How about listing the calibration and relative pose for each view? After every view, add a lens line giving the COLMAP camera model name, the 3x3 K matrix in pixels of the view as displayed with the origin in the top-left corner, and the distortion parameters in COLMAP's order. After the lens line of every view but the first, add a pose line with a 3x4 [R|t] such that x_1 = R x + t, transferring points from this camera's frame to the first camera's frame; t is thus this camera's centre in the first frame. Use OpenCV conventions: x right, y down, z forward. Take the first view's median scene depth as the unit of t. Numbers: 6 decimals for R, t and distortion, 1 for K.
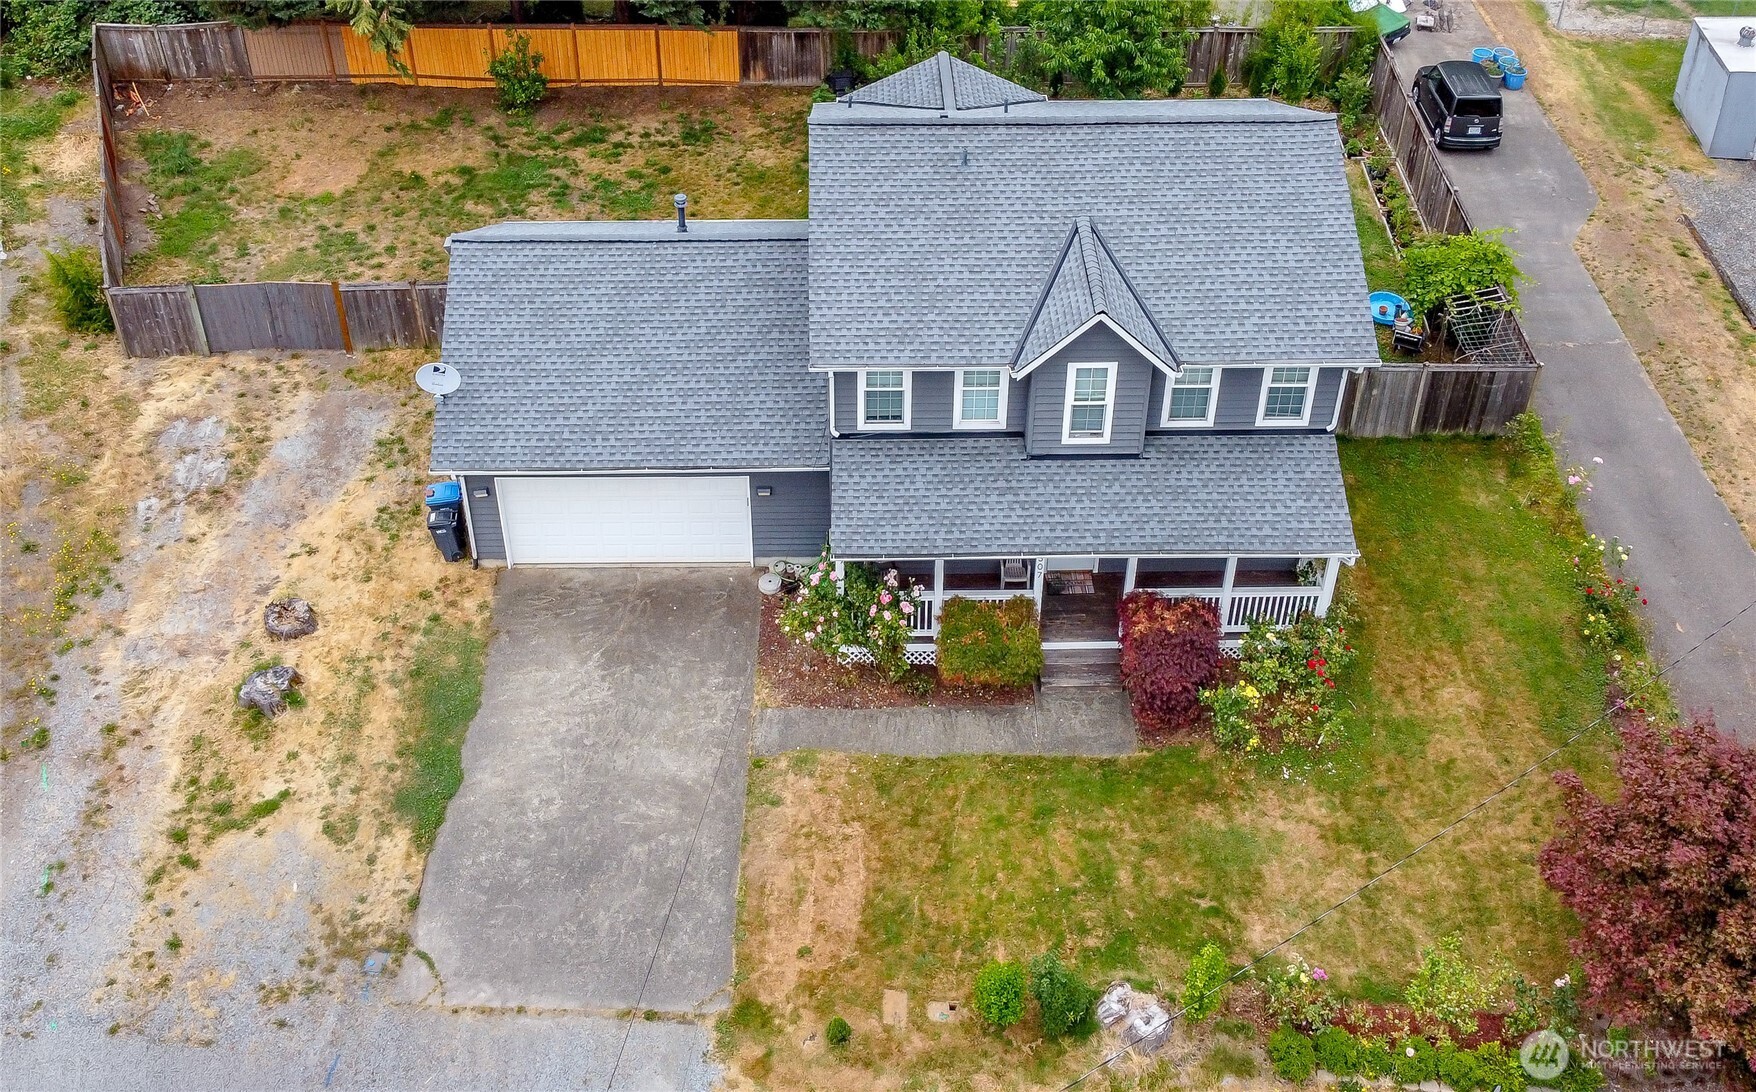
lens RADIAL K [[1750.1, 0, 877.9], [0, 1750.1, 442.1], [0, 0, 1]] dist [0.006071, 0.000000]
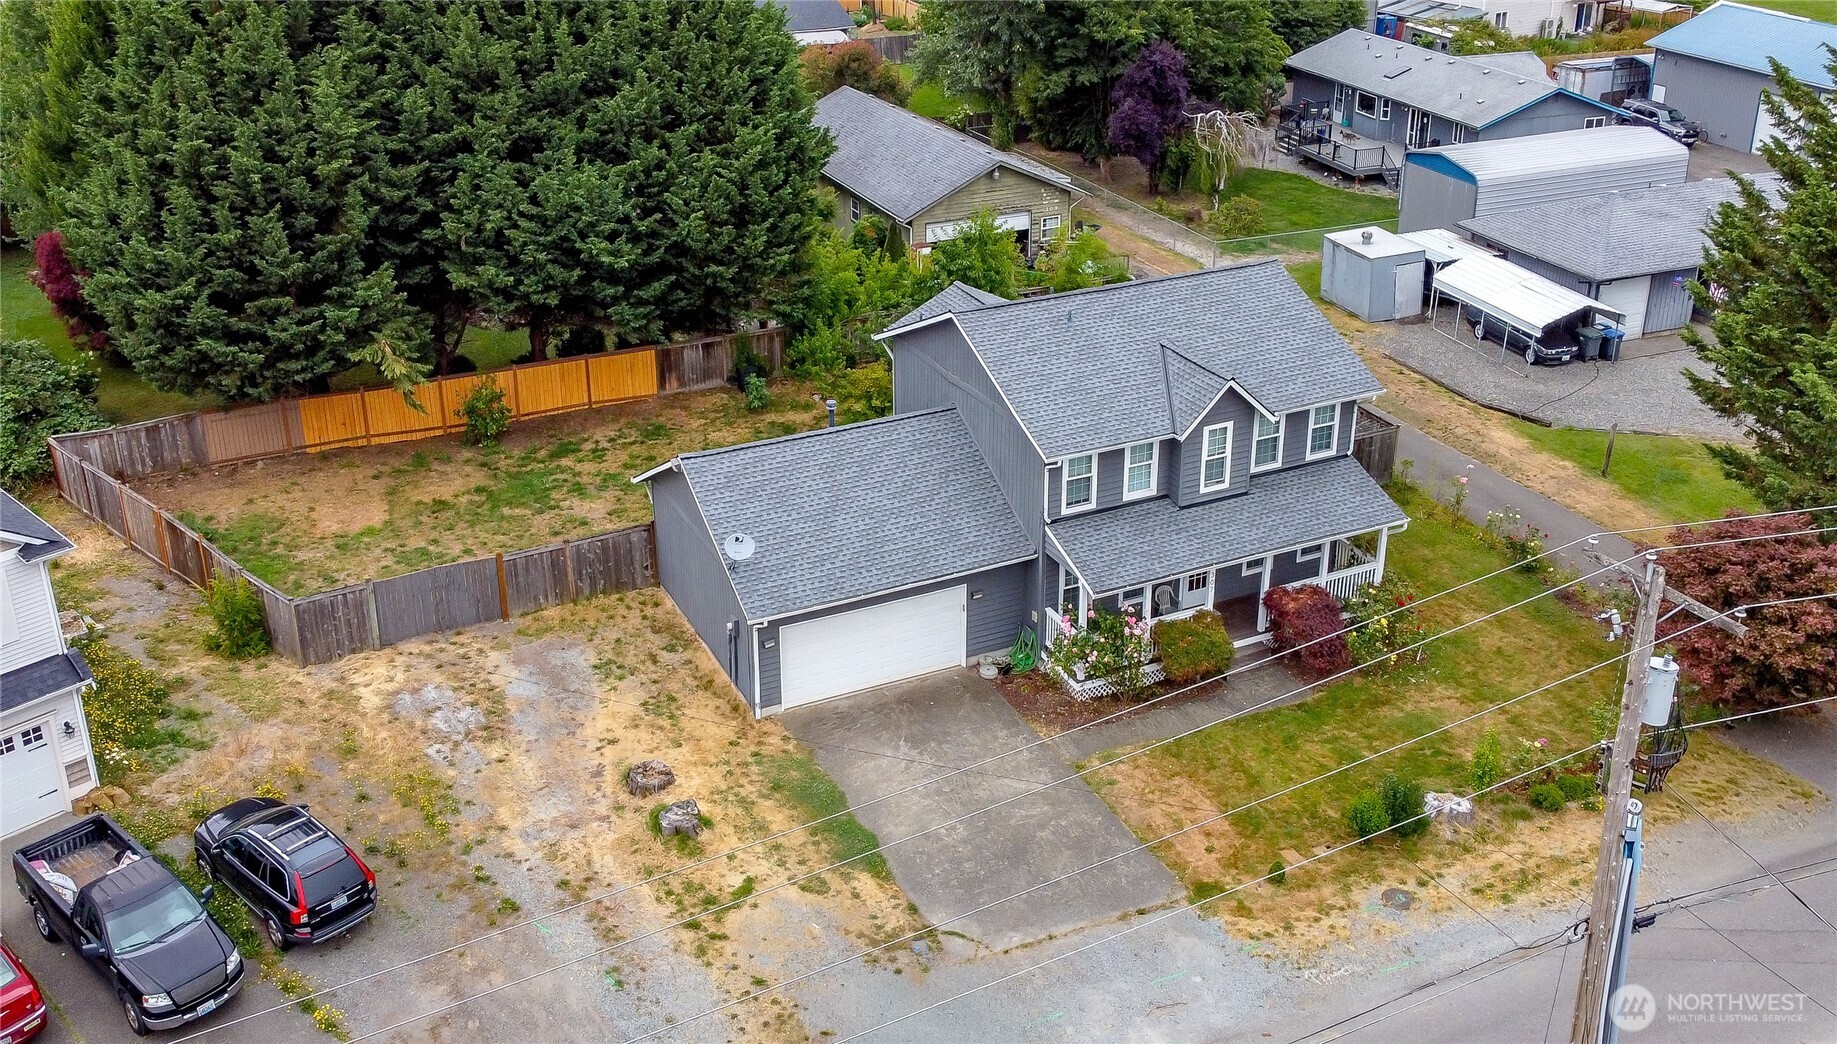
lens RADIAL K [[1811.1, 0, 936.5], [0, 1811.1, 533.2], [0, 0, 1]] dist [0.003883, 0.000000]
pose [[0.898756, -0.186508, 0.396804, -0.645981], [0.269447, 0.948898, -0.164287, 0.206787], [-0.345886, 0.254572, 0.903081, -0.205284]]
